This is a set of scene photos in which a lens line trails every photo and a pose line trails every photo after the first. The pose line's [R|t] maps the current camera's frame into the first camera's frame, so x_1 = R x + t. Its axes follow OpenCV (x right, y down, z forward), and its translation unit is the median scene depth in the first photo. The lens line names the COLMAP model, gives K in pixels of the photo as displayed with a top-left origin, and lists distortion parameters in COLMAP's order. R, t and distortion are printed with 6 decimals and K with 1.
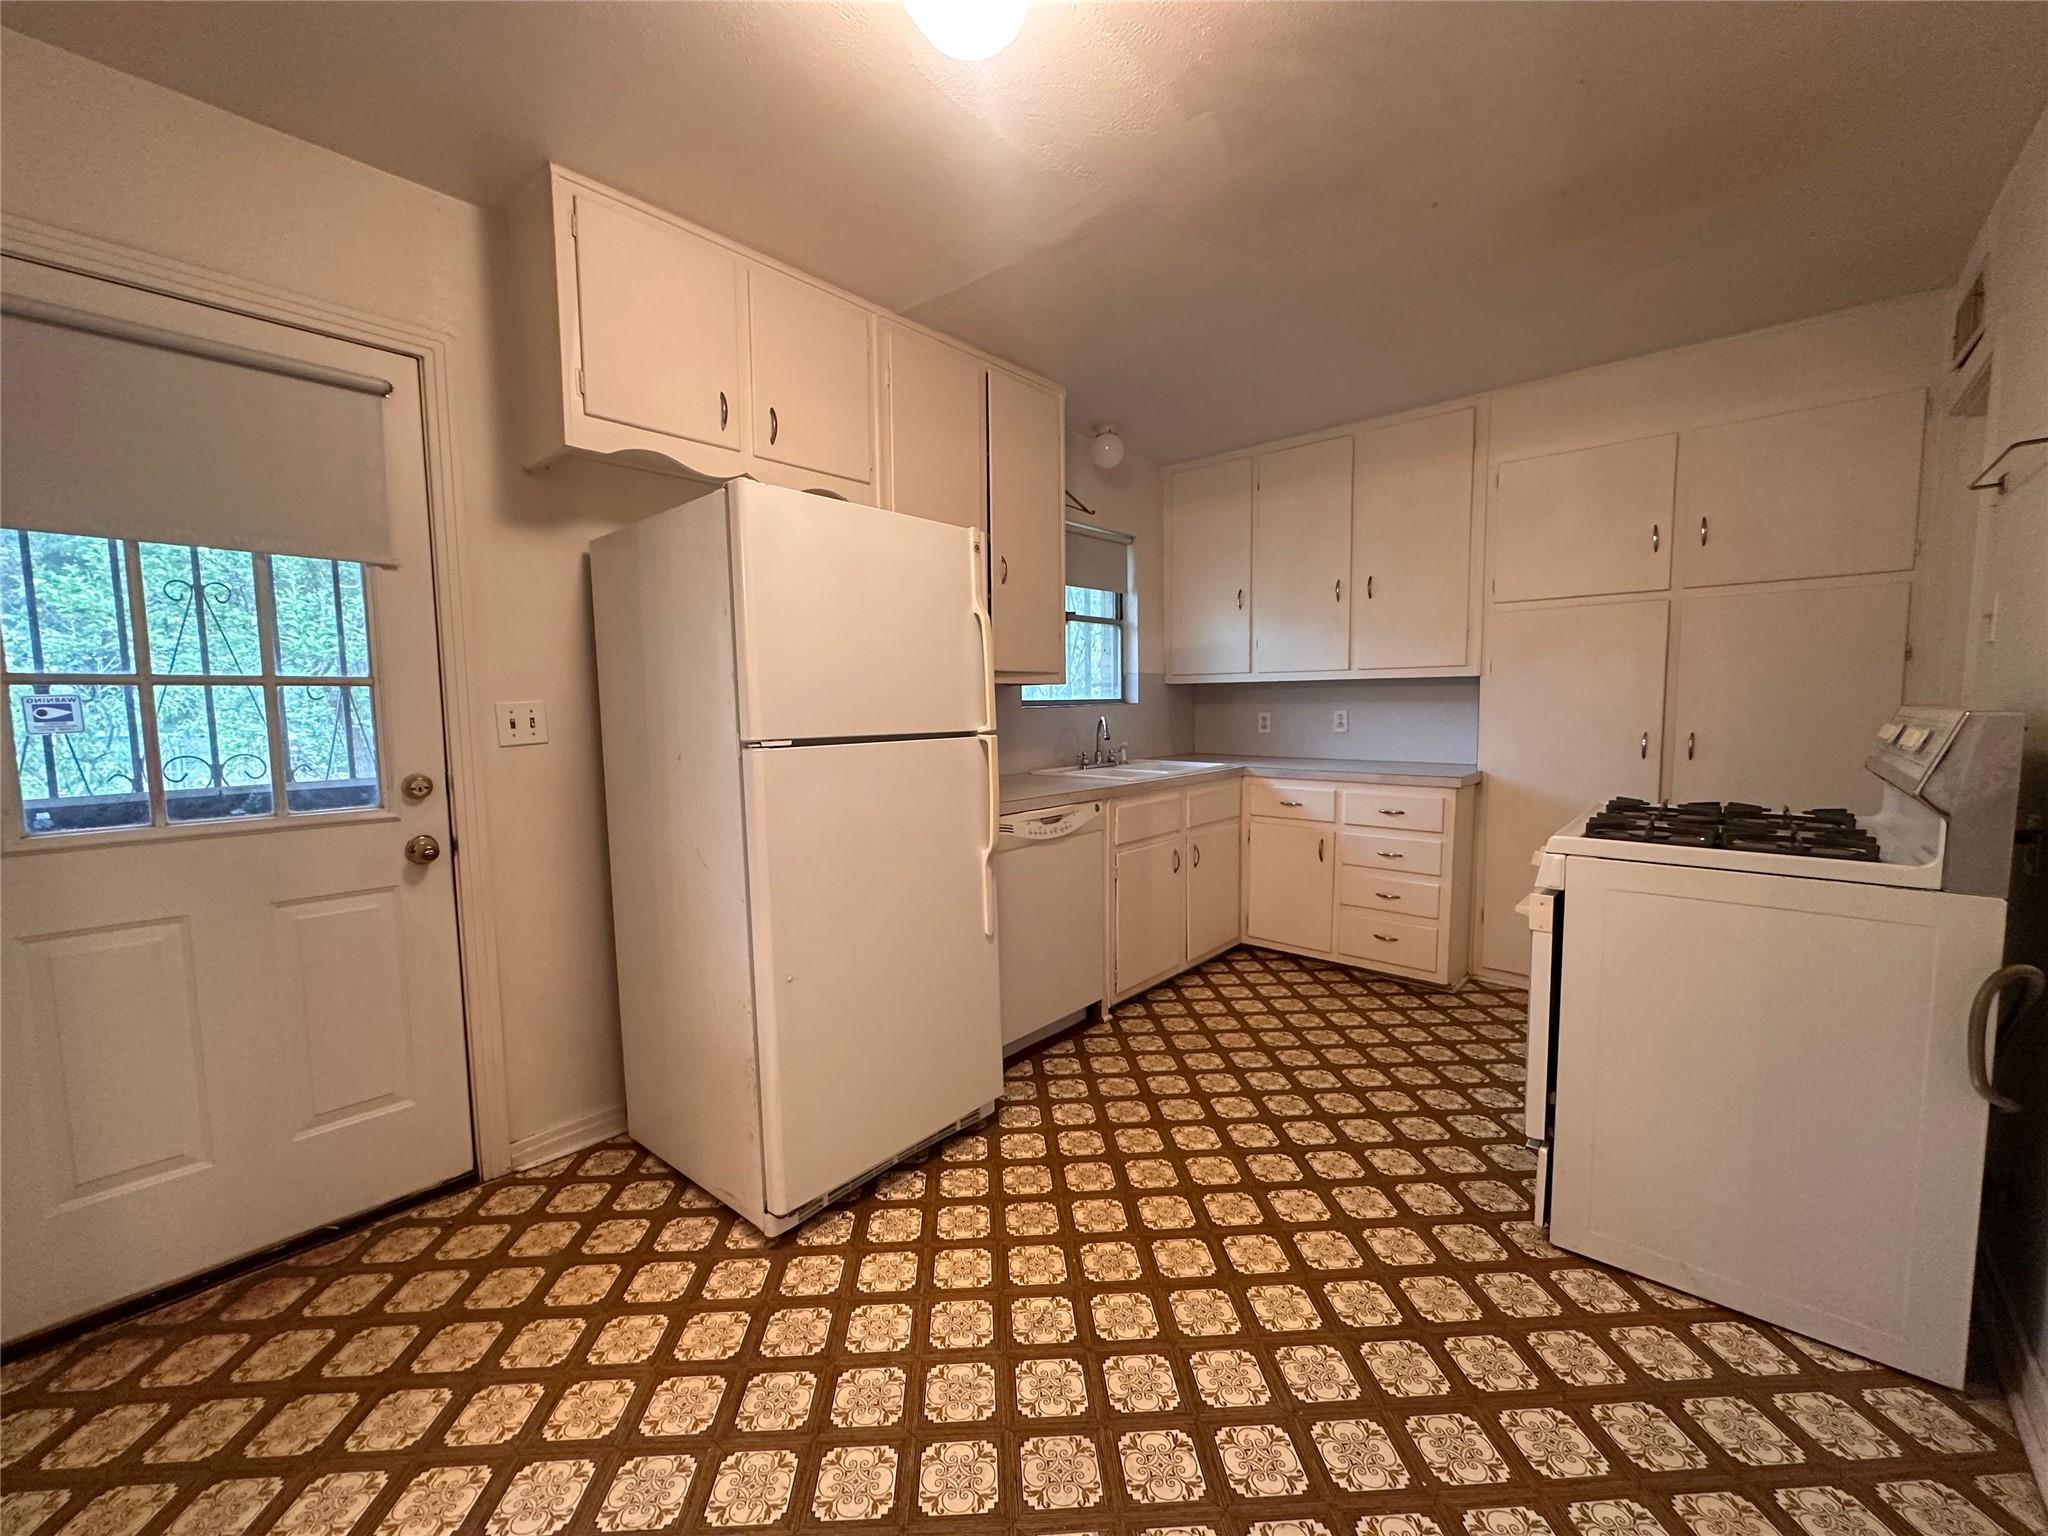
lens RADIAL K [[816.1, 0, 1013.4], [0, 816.1, 779.9], [0, 0, 1]] dist [-0.003553, 0.001088]
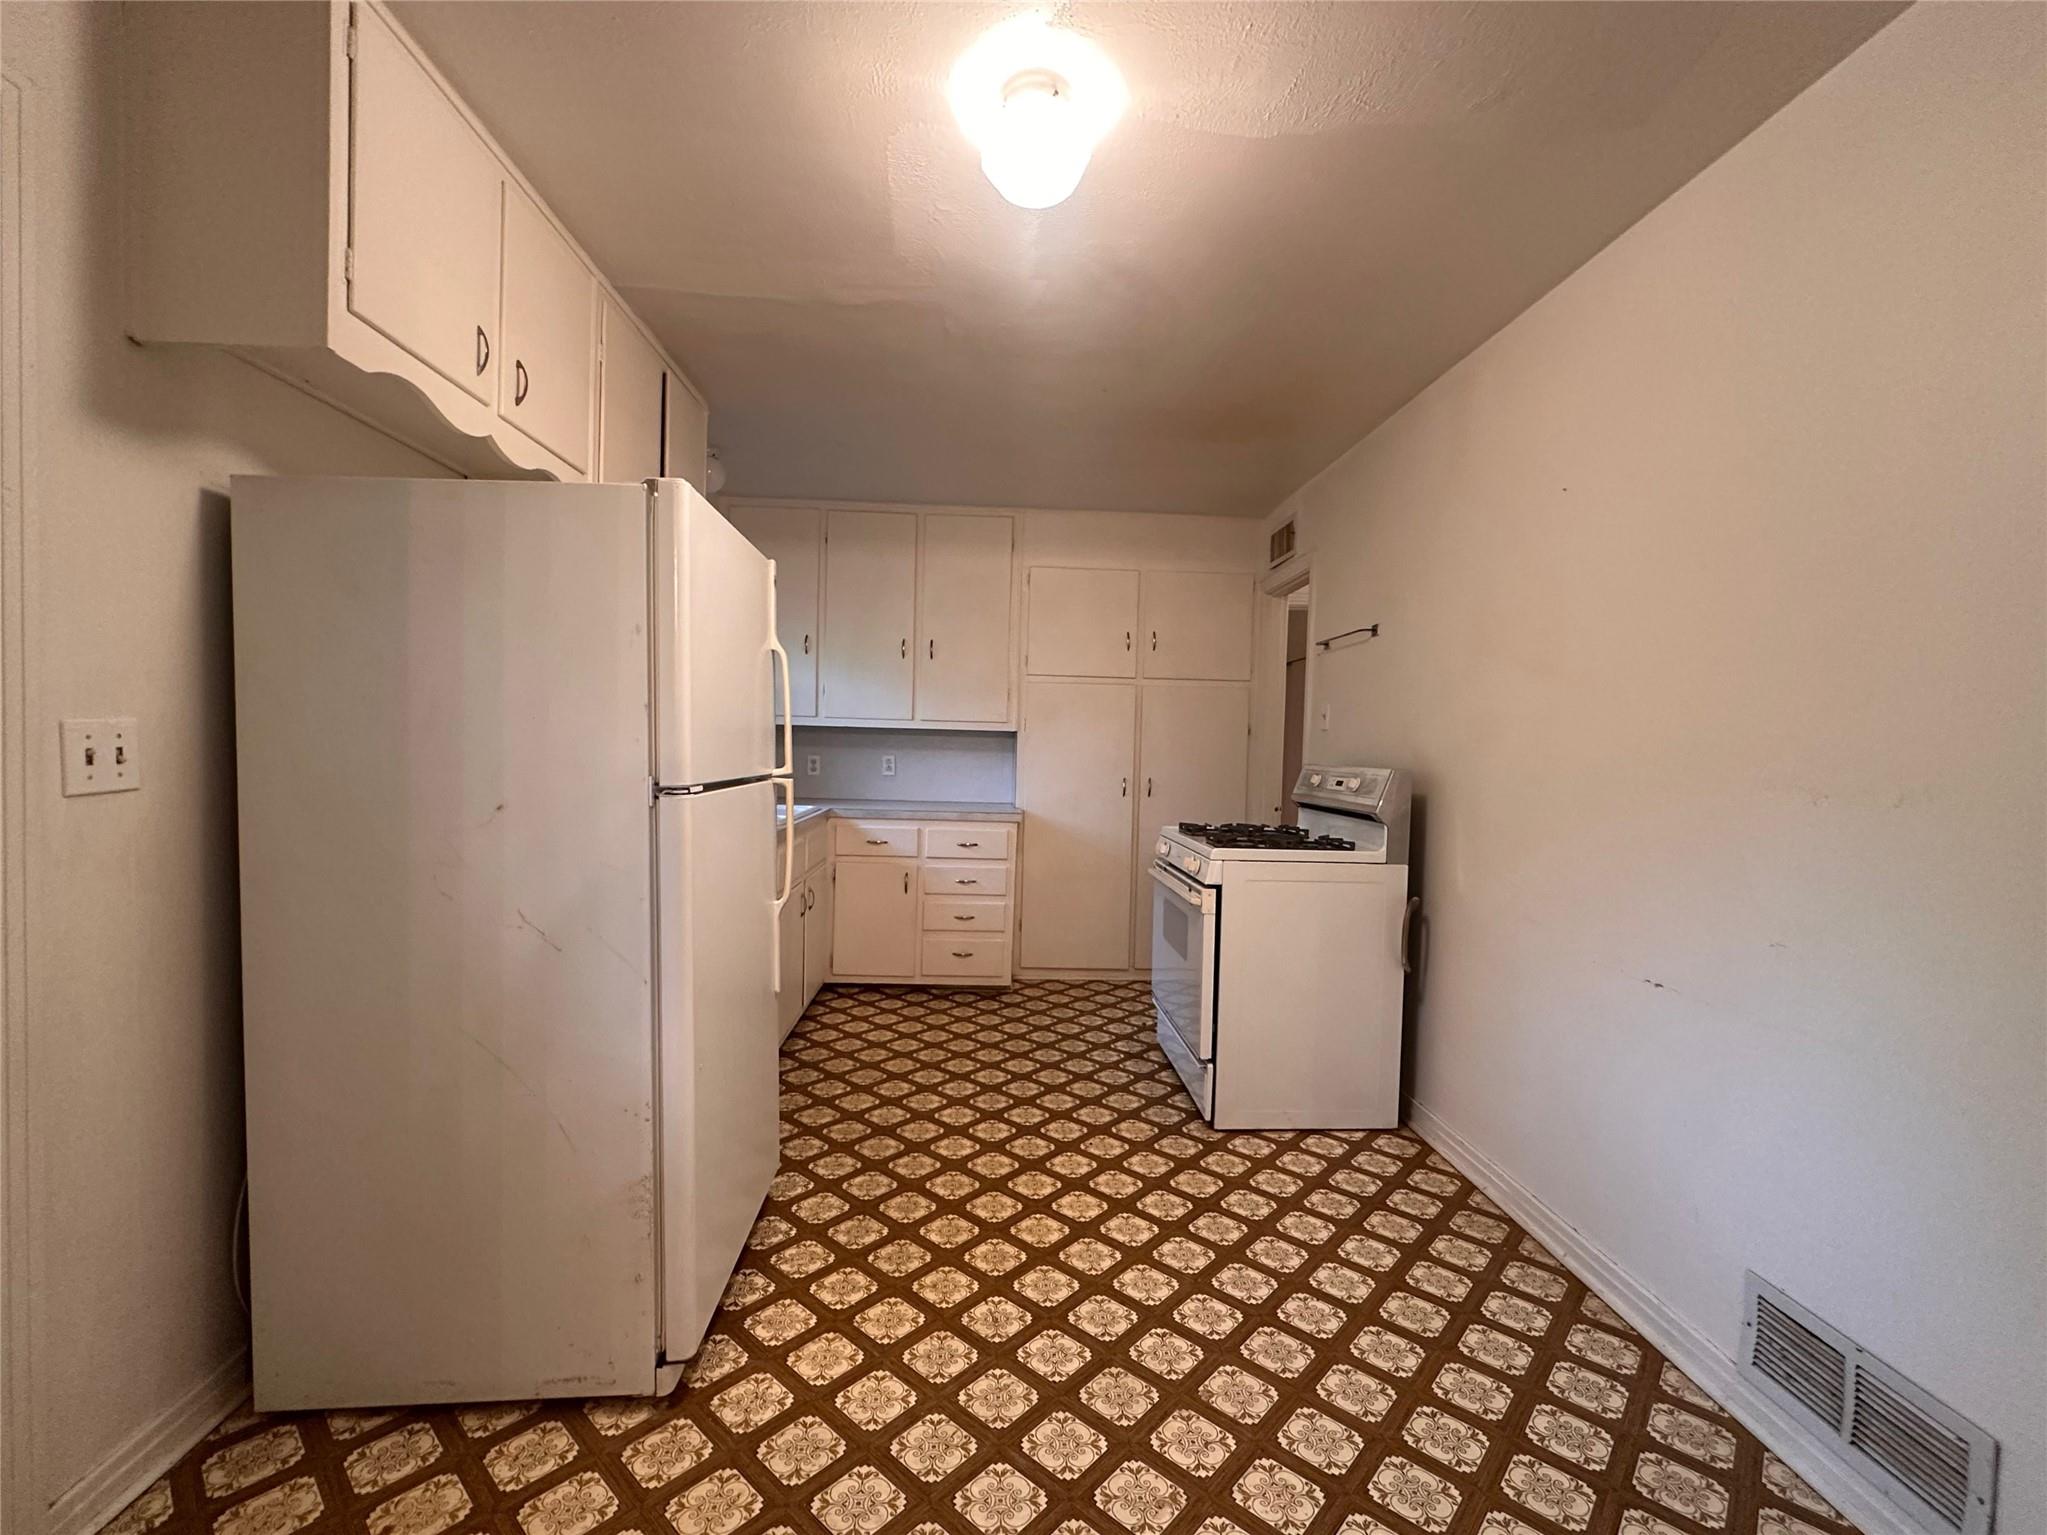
lens RADIAL K [[866.7, 0, 1028.1], [0, 866.7, 784.0], [0, 0, 1]] dist [-0.009216, 0.001527]
pose [[0.709350, -0.000537, 0.704856, -0.504177], [0.032074, 0.998988, -0.031517, -0.007939], [-0.704126, 0.044964, 0.708650, 0.083299]]
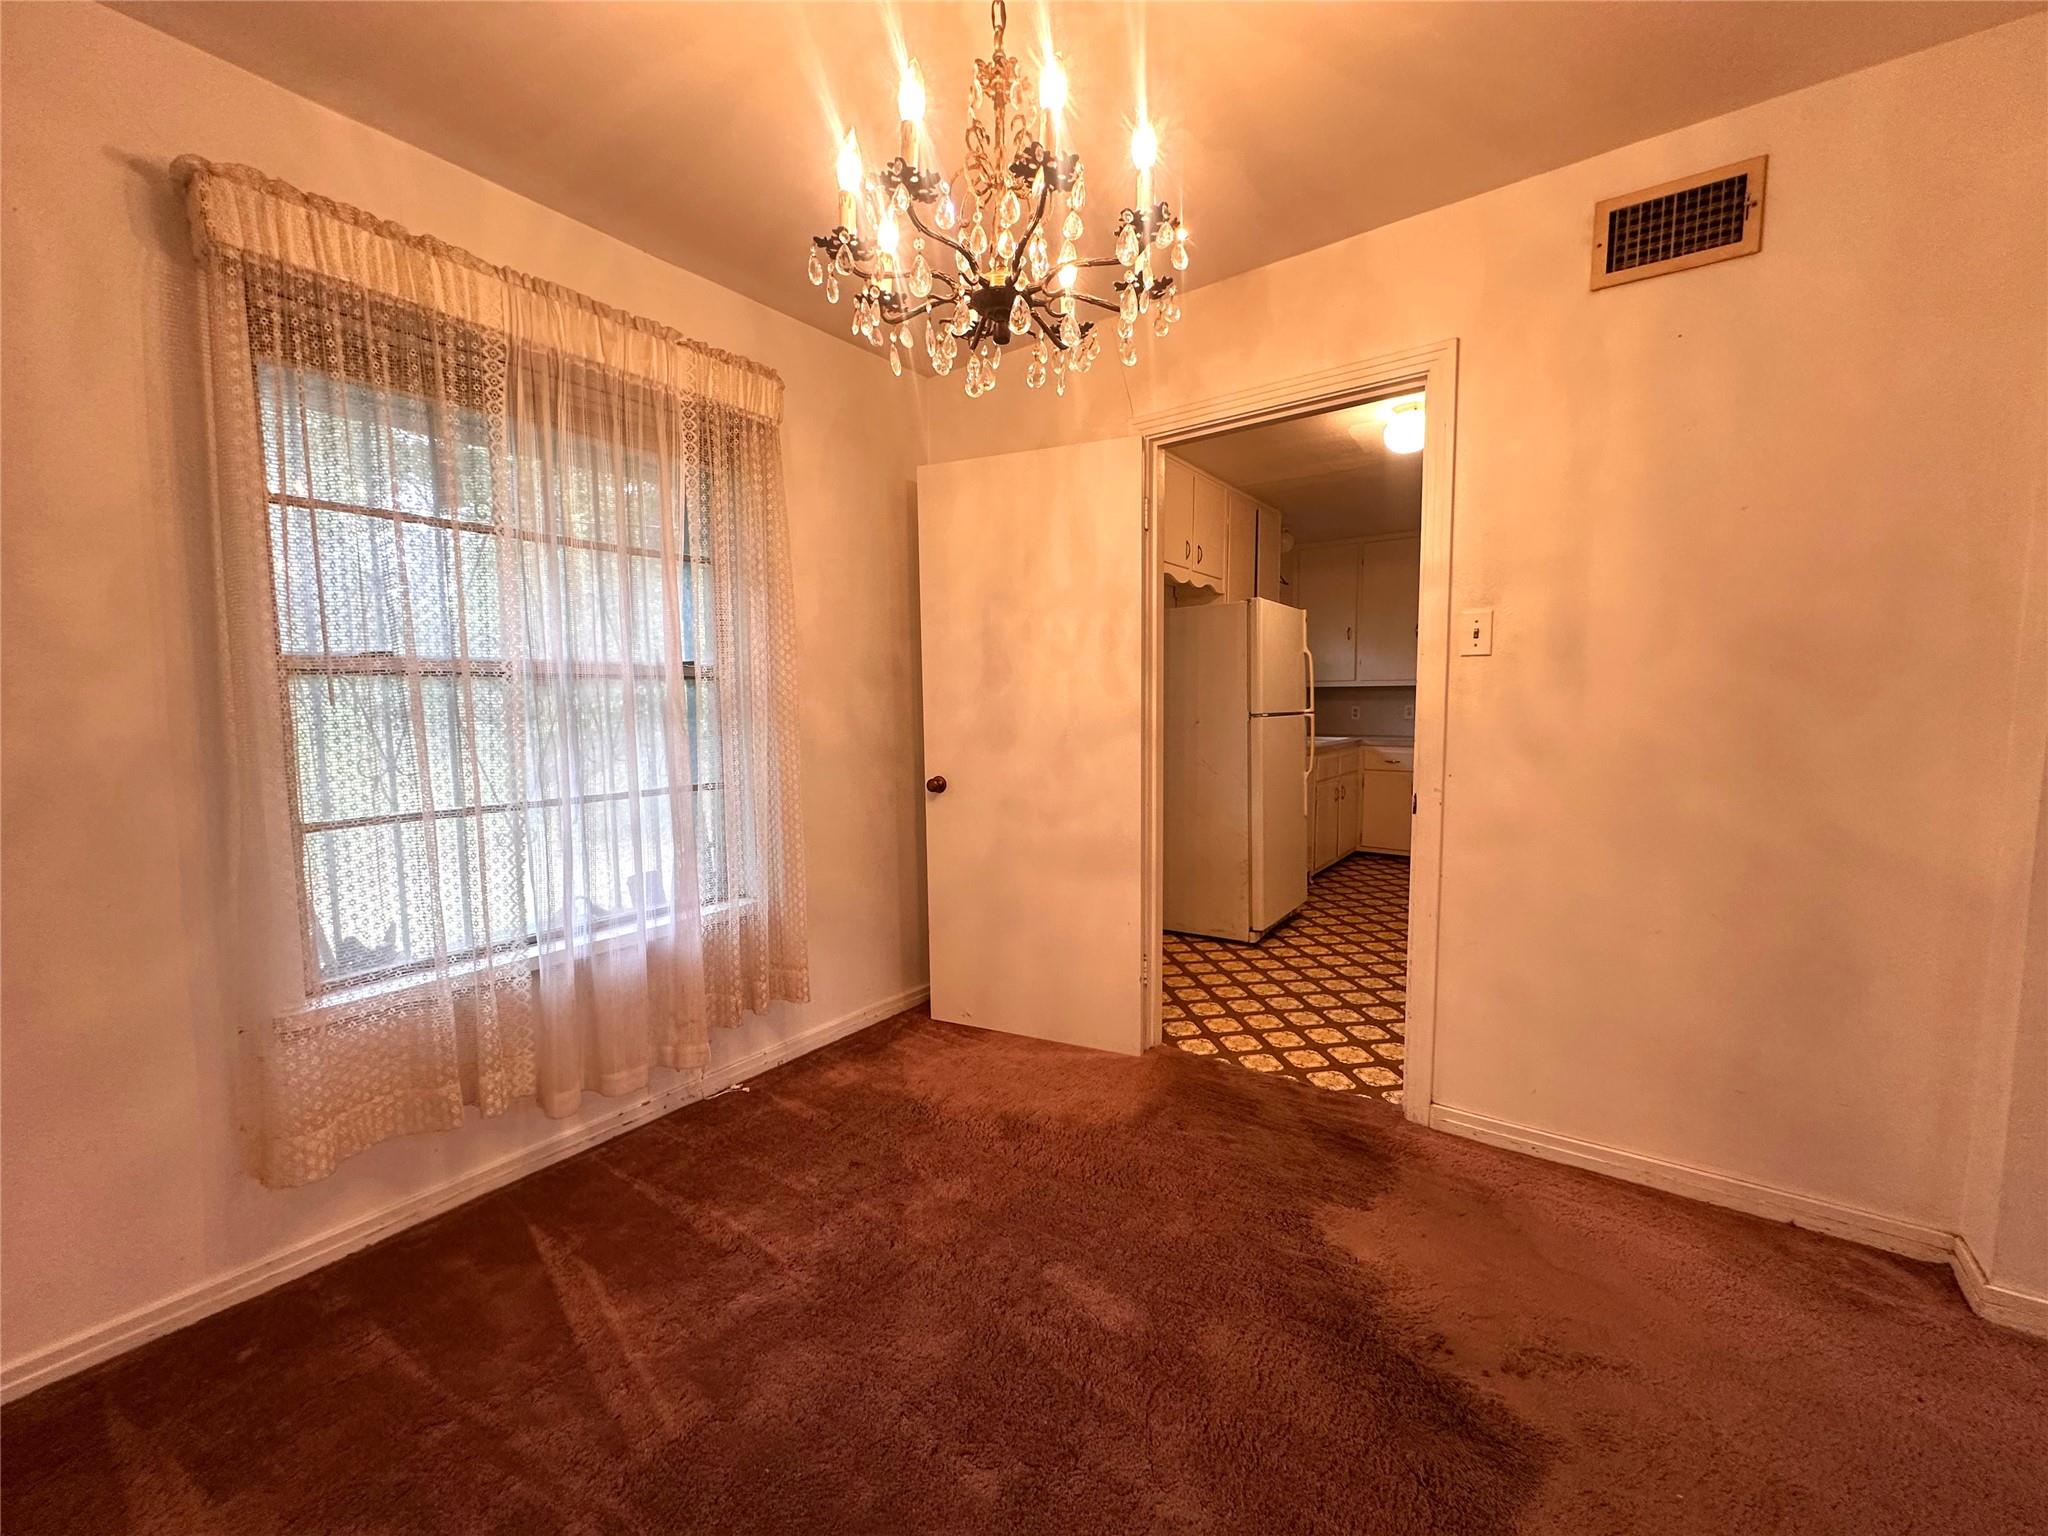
lens RADIAL K [[816.1, 0, 1030.4], [0, 816.1, 756.5], [0, 0, 1]] dist [-0.003553, 0.001088]
pose [[0.994973, -0.004814, 0.100026, -0.859548], [0.007434, 0.999638, -0.025844, 0.089163], [-0.099865, 0.026457, 0.994649, -0.872349]]
